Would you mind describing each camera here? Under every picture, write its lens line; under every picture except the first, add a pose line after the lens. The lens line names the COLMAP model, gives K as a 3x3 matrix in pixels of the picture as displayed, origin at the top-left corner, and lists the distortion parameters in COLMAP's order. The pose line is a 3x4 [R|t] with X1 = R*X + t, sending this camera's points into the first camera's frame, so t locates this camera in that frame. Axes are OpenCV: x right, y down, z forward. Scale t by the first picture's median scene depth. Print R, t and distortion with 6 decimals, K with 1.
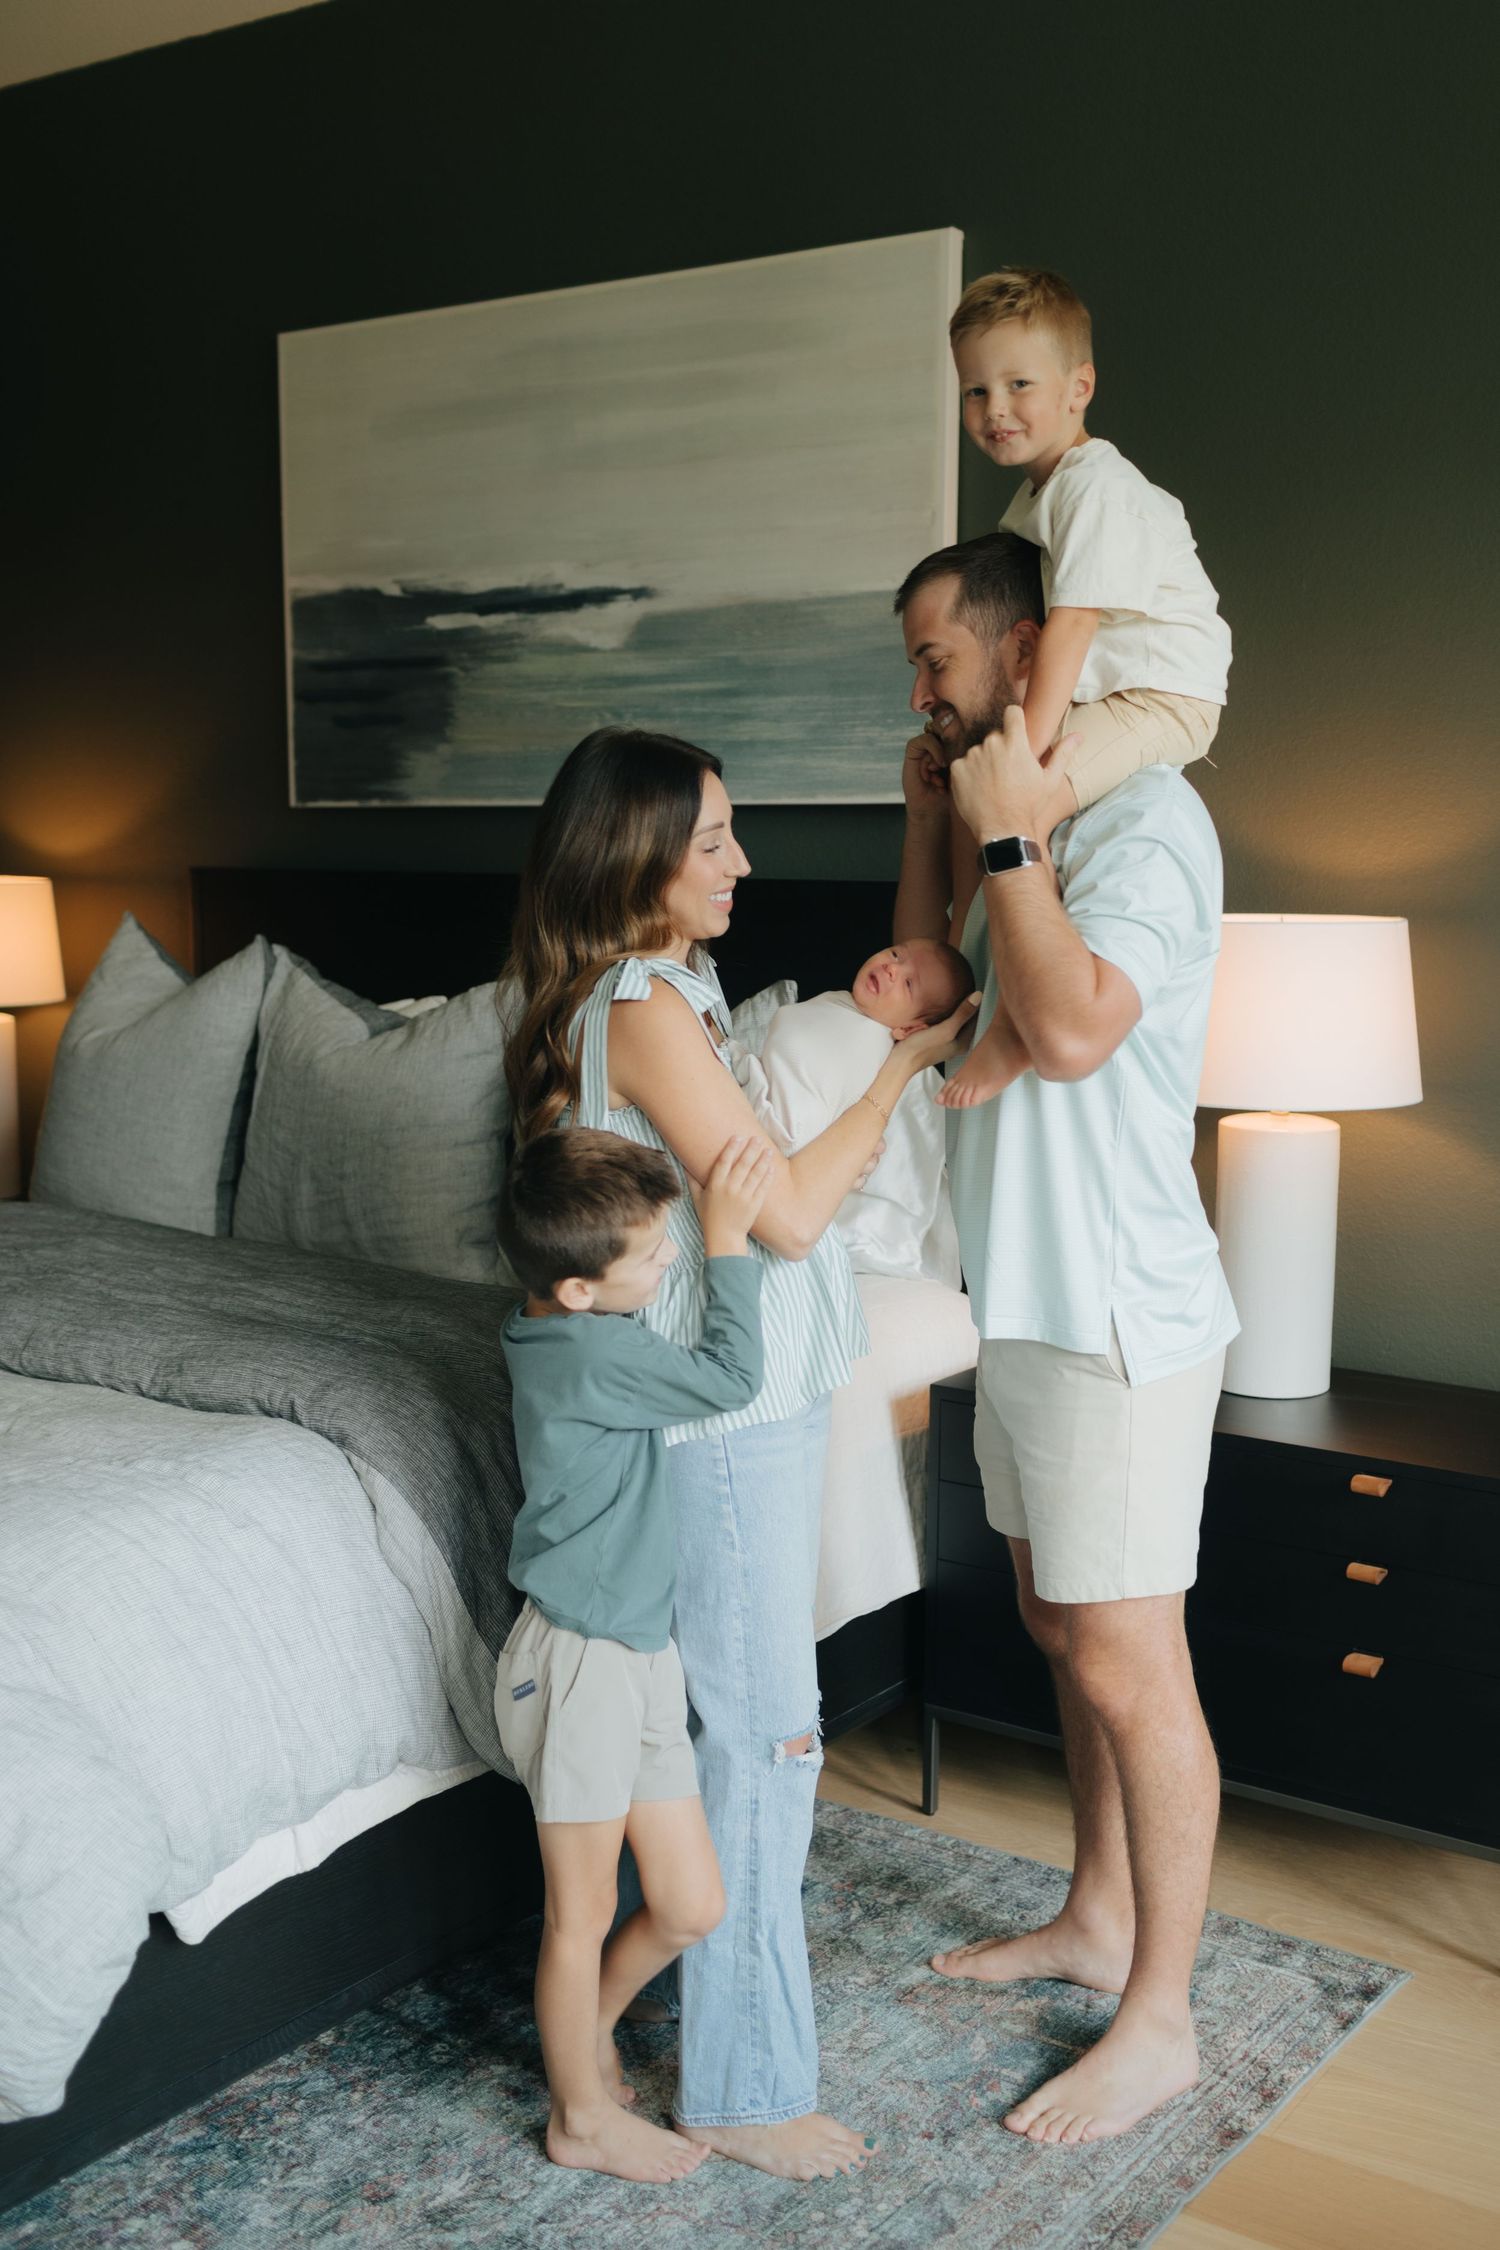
lens RADIAL K [[2259.6, 0, 750.0], [0, 2259.6, 1125.0], [0, 0, 1]] dist [-0.013089, -0.011621]
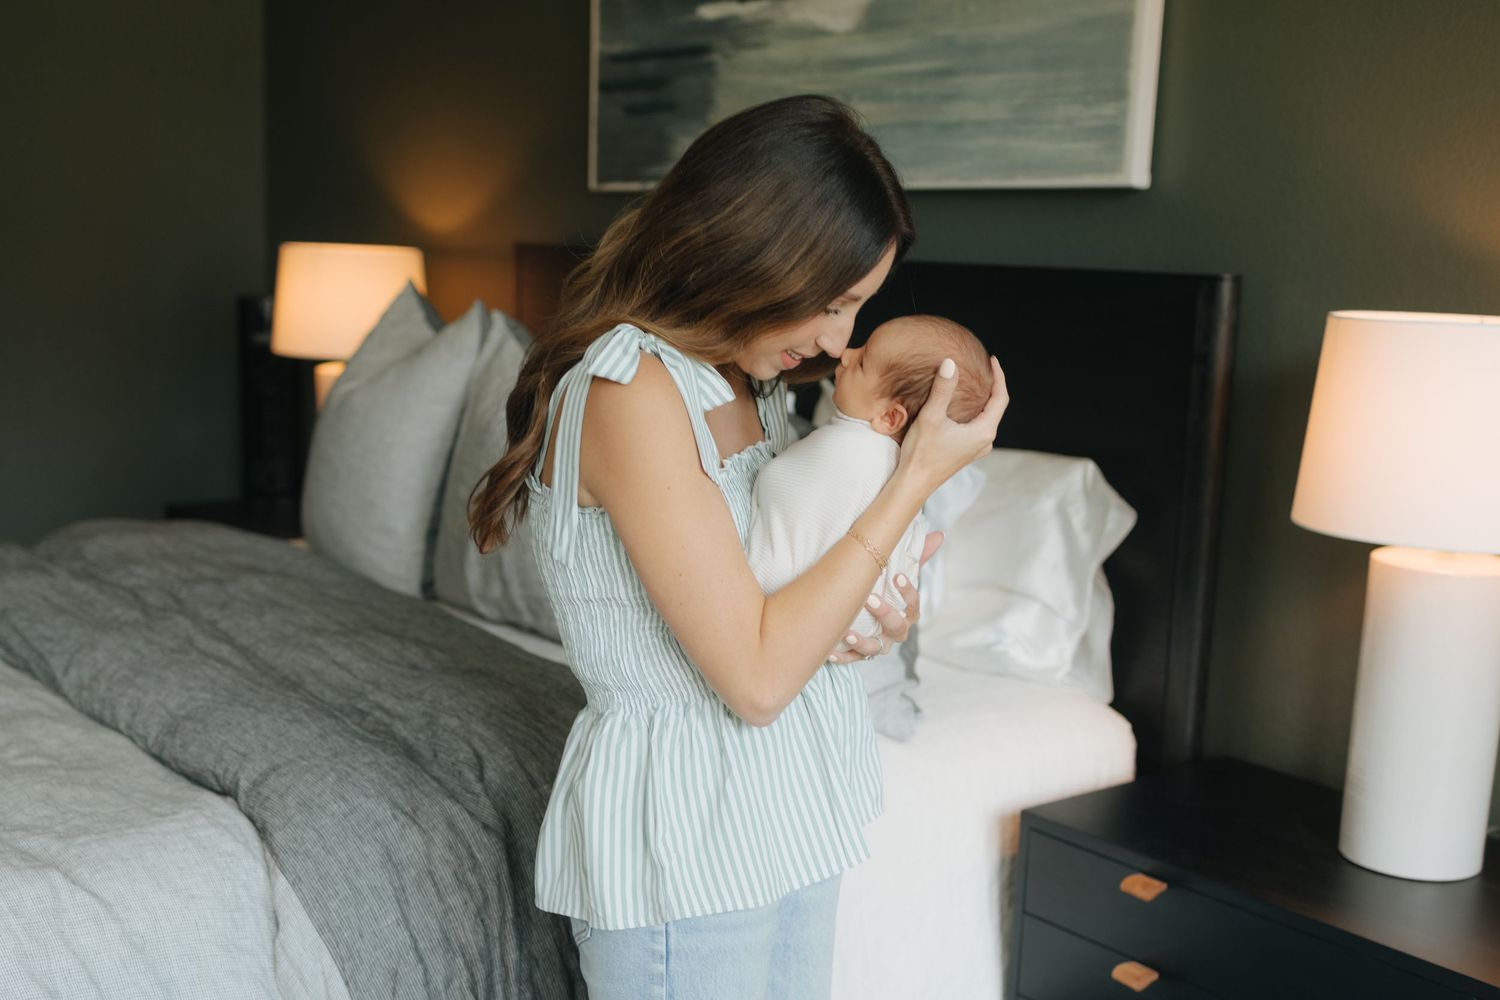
lens RADIAL K [[1681.2, 0, 748.2], [0, 1681.2, 565.7], [0, 0, 1]] dist [0.012414, -0.001630]
pose [[0.955410, 0.080952, -0.283968, 0.138588], [-0.064214, 0.995631, 0.067783, -0.021529], [0.288215, -0.046526, 0.956435, 0.267040]]
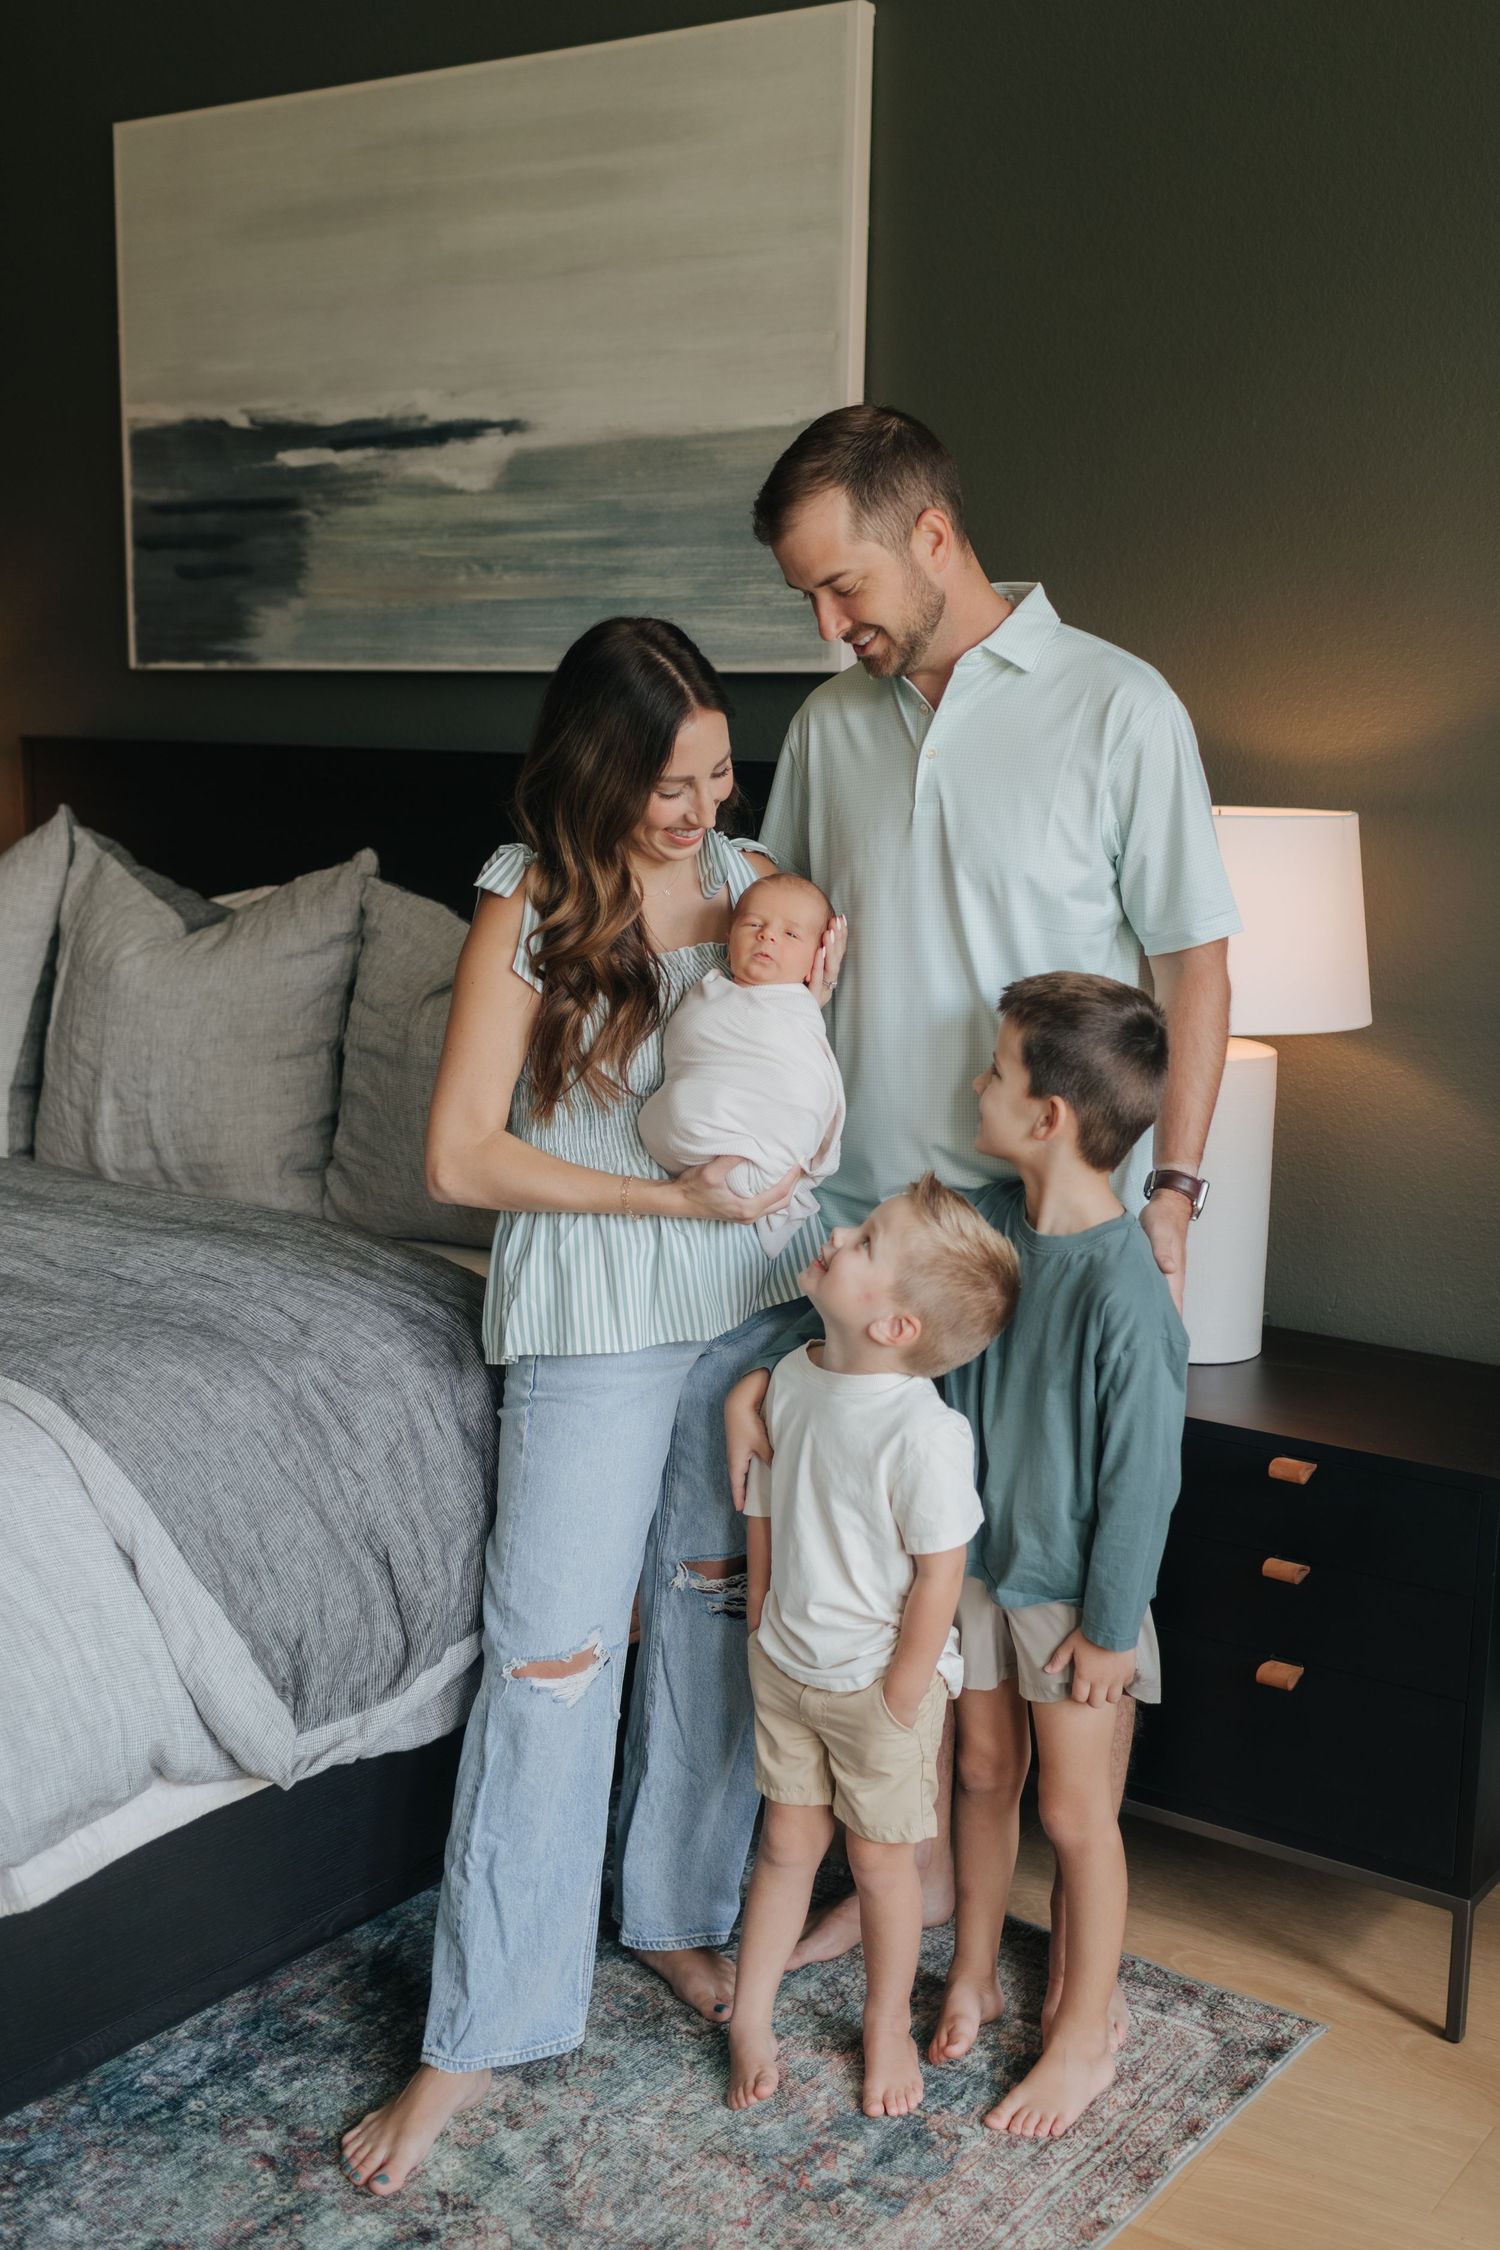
lens RADIAL K [[2385.7, 0, 750.0], [0, 2385.7, 1125.0], [0, 0, 1]] dist [0.004497, -0.031231]
pose [[0.999925, 0.011950, -0.002630, 0.051504], [-0.011815, 0.998862, 0.046200, -0.009679], [0.003179, -0.046166, 0.998929, 0.068372]]
